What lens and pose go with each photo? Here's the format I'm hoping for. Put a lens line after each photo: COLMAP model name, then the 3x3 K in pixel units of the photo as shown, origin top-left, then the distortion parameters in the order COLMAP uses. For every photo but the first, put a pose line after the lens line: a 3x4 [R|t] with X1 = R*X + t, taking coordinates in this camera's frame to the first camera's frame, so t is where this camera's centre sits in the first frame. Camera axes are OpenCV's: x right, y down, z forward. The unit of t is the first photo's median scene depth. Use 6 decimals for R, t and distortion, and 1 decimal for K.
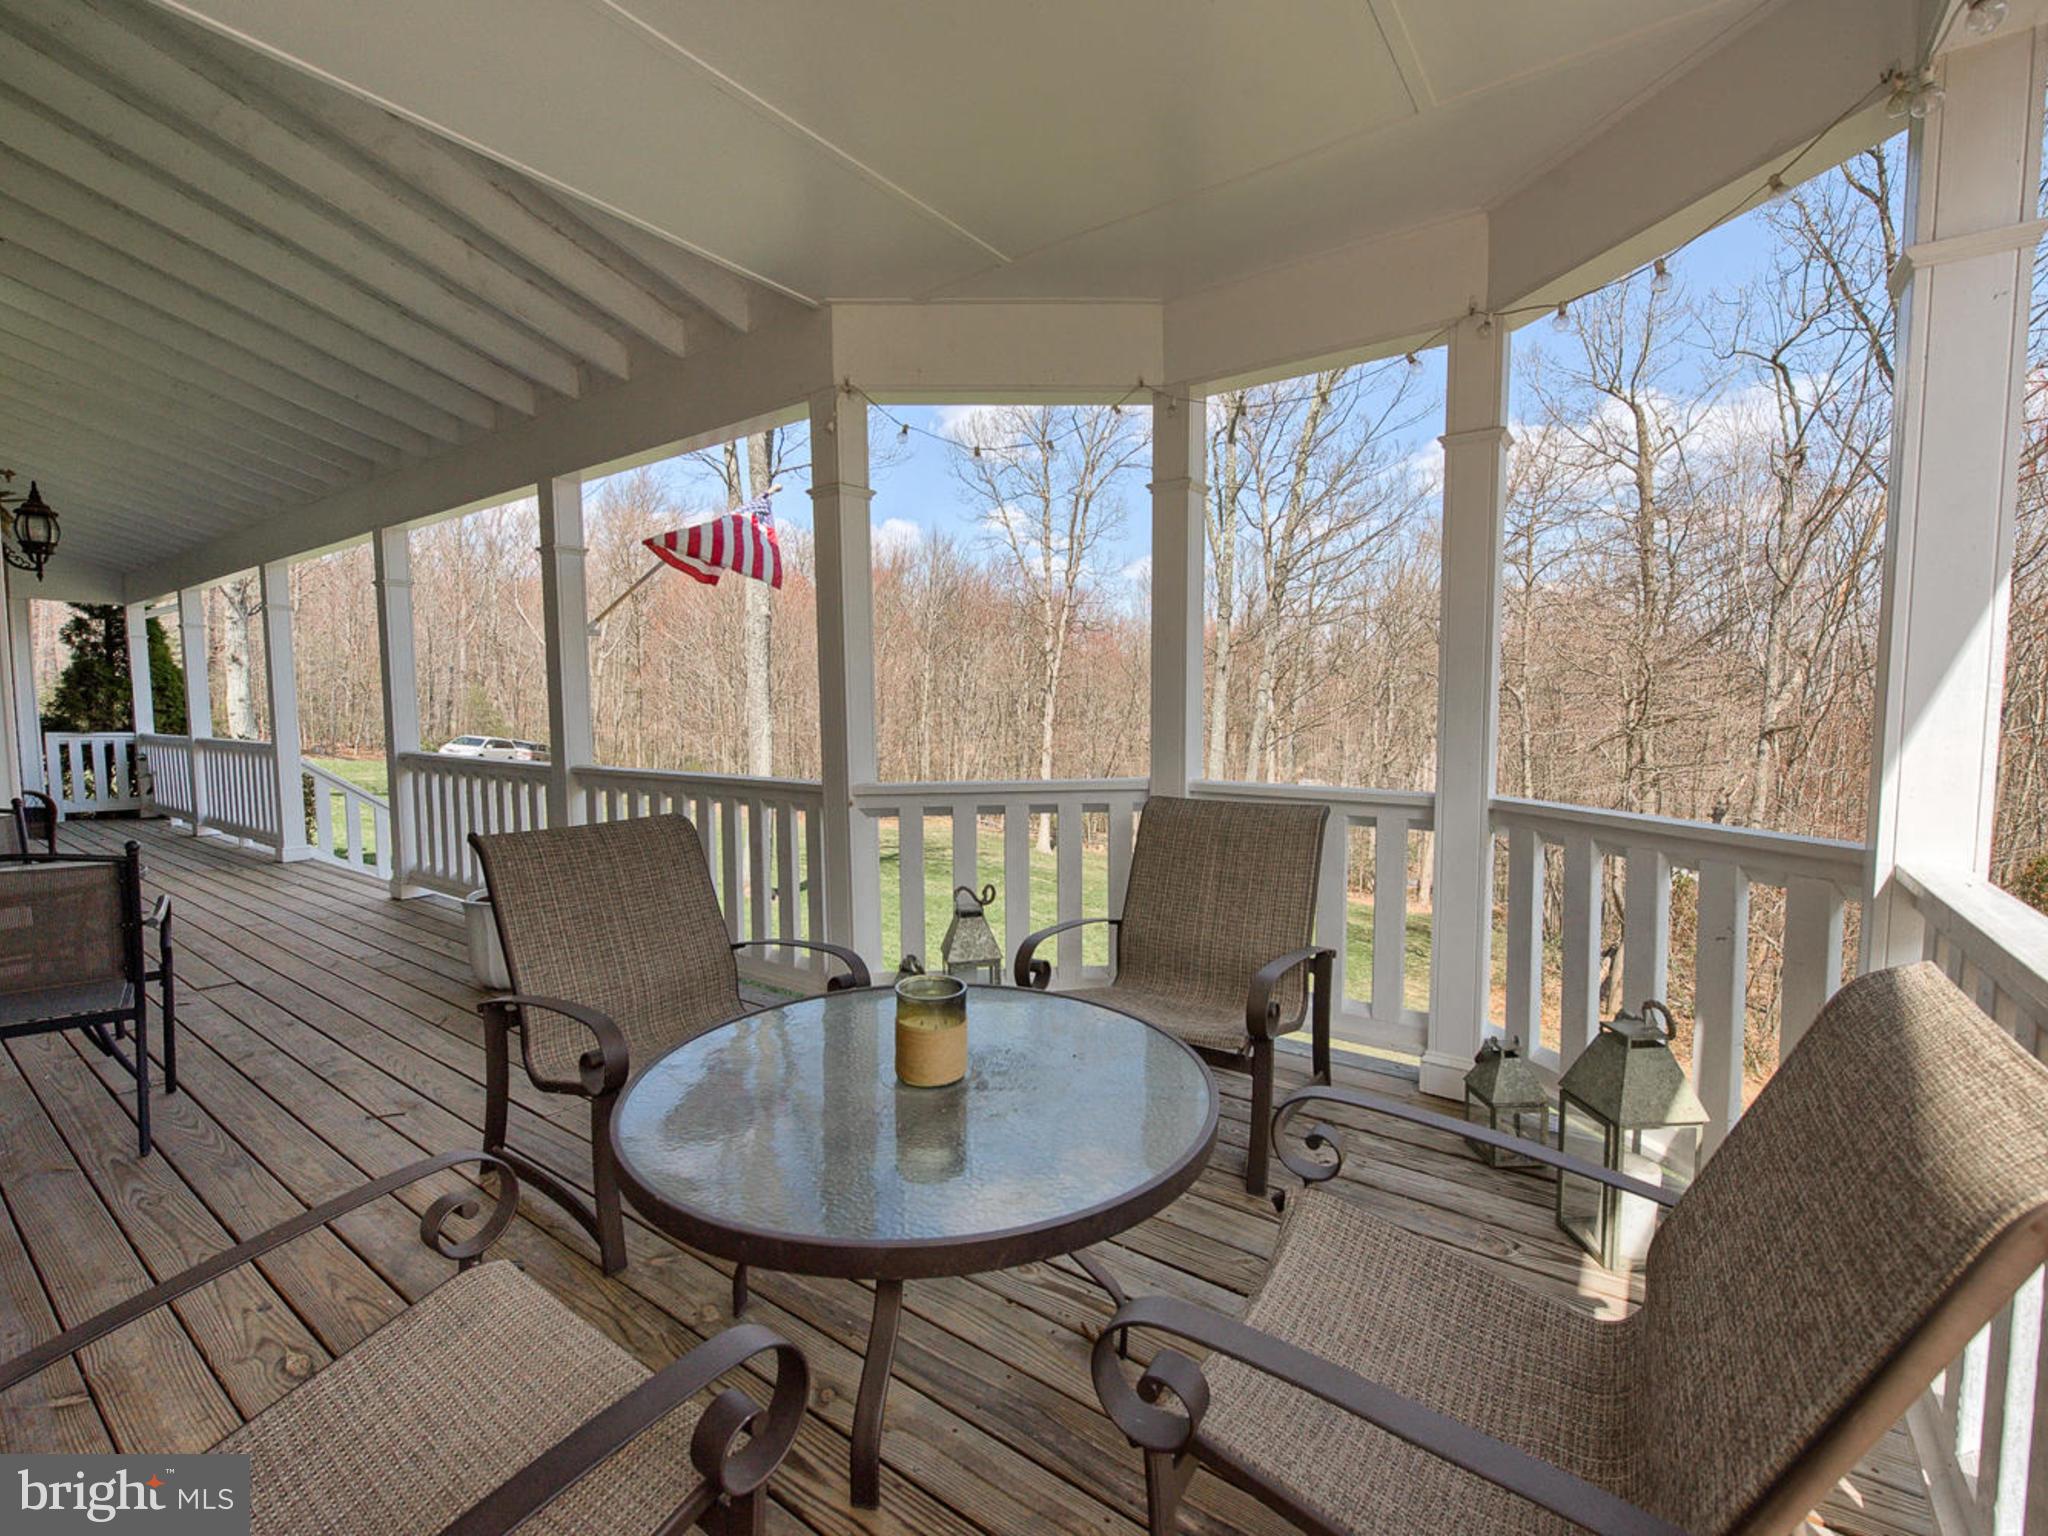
lens RADIAL K [[931.1, 0, 1039.4], [0, 931.1, 765.8], [0, 0, 1]] dist [0.007358, -0.003858]
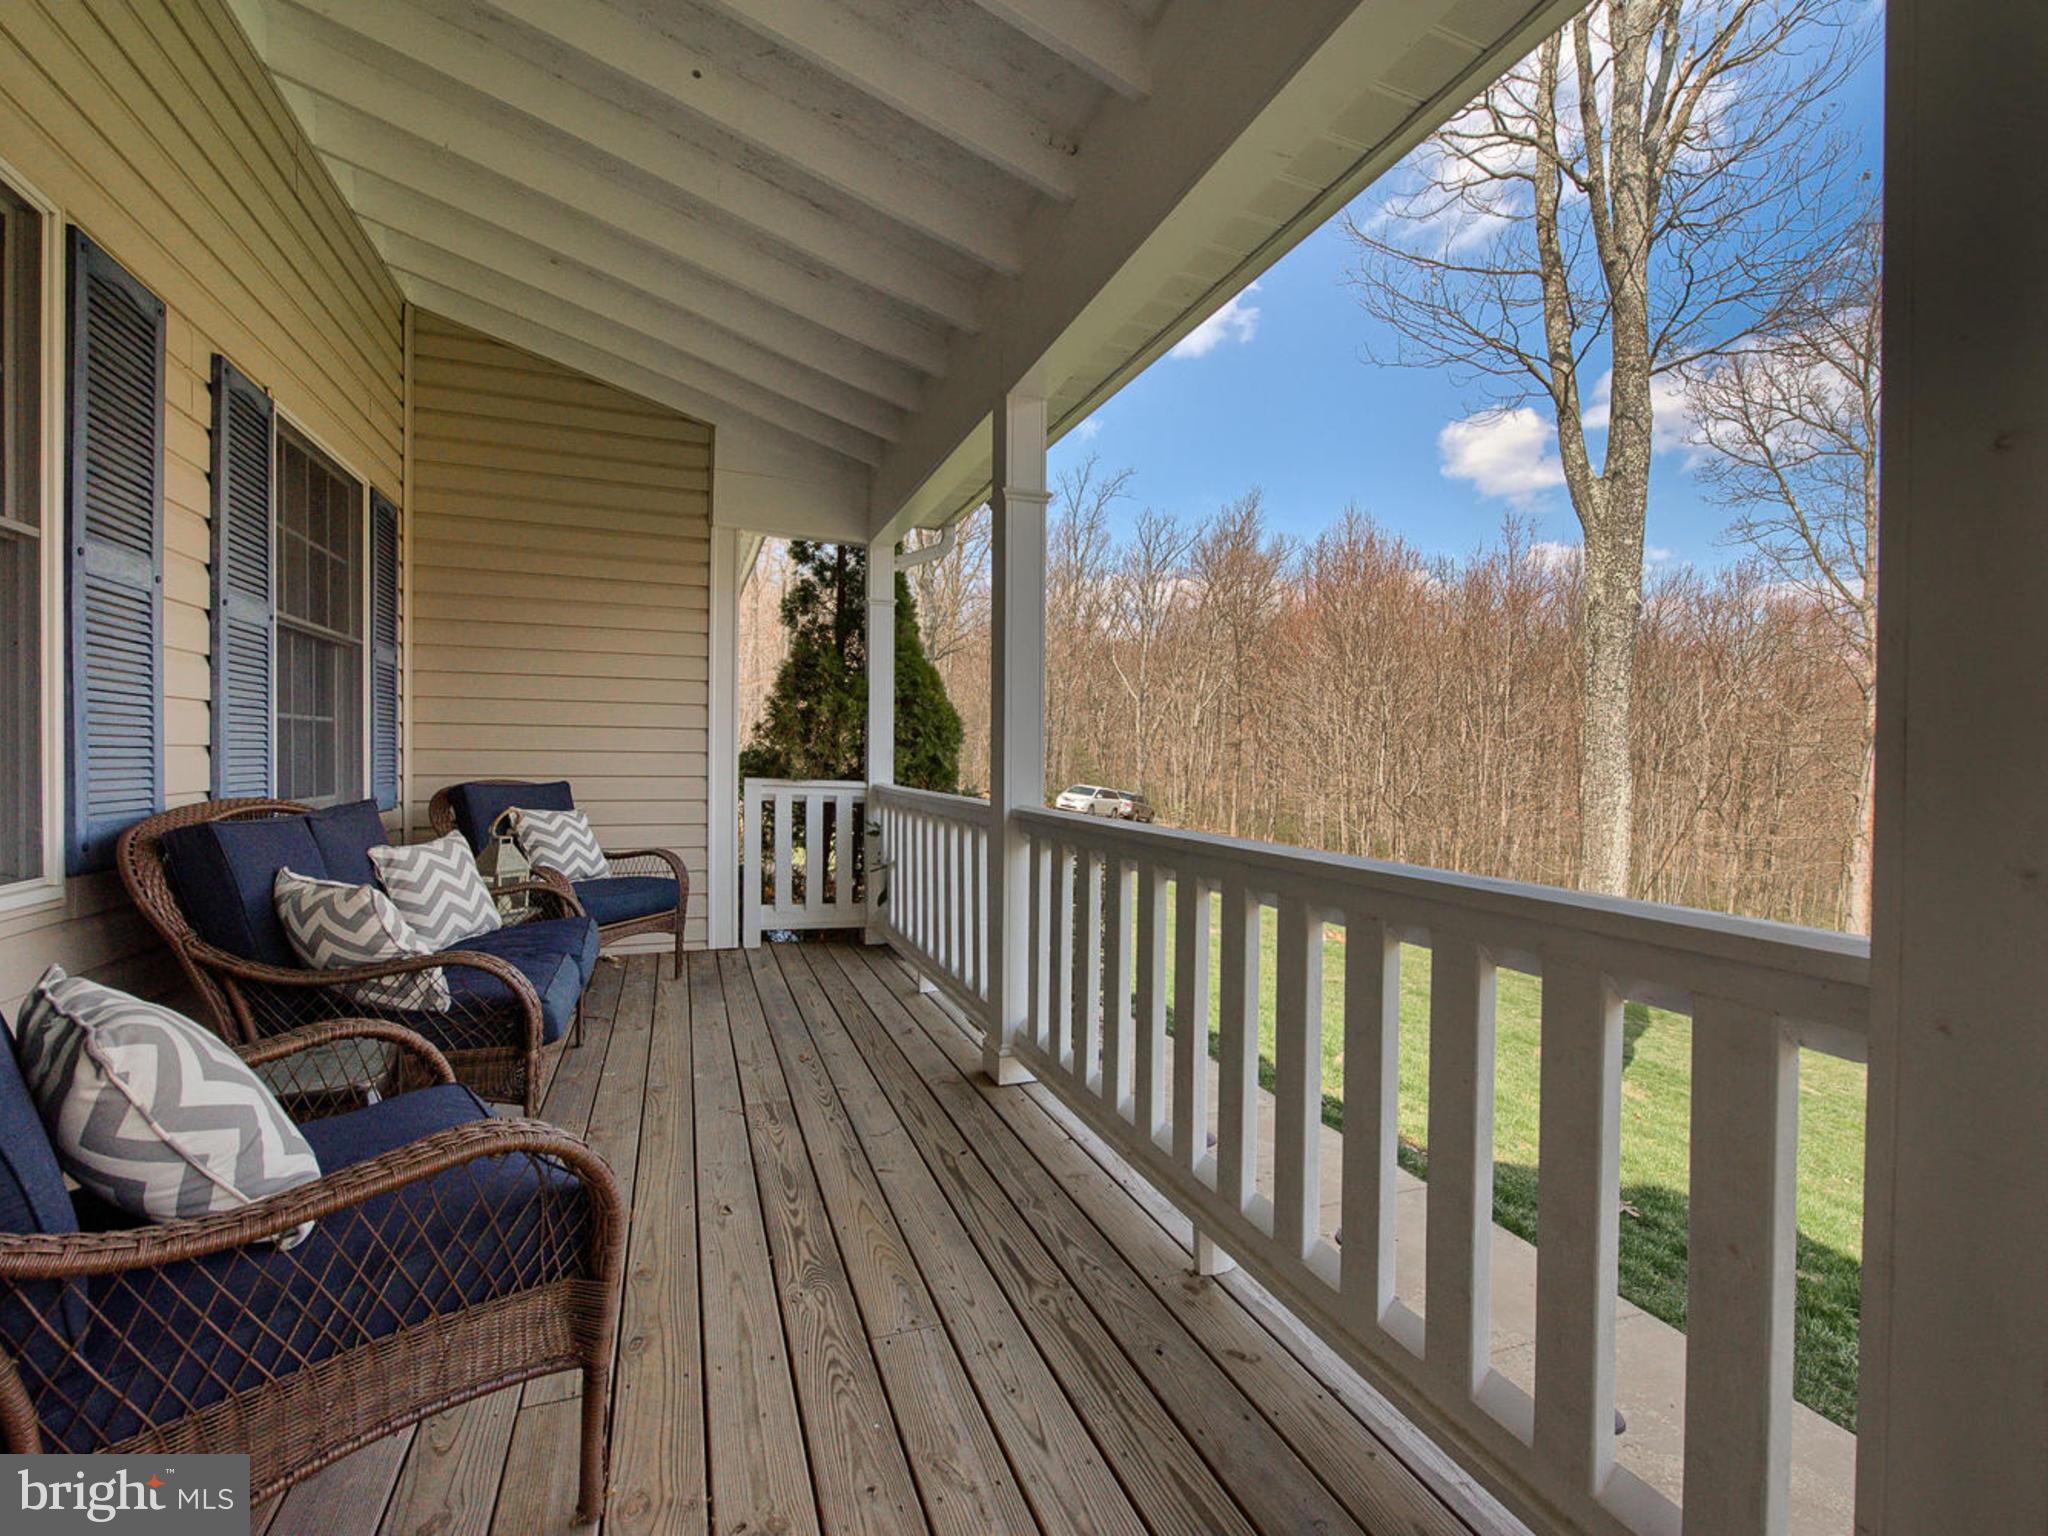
lens RADIAL K [[931.1, 0, 1039.4], [0, 931.1, 765.8], [0, 0, 1]] dist [0.007358, -0.003858]
pose [[0.845383, 0.019561, -0.533803, -0.598658], [-0.051700, 0.997634, -0.045319, -0.025810], [0.531653, 0.065910, 0.844394, 0.600638]]
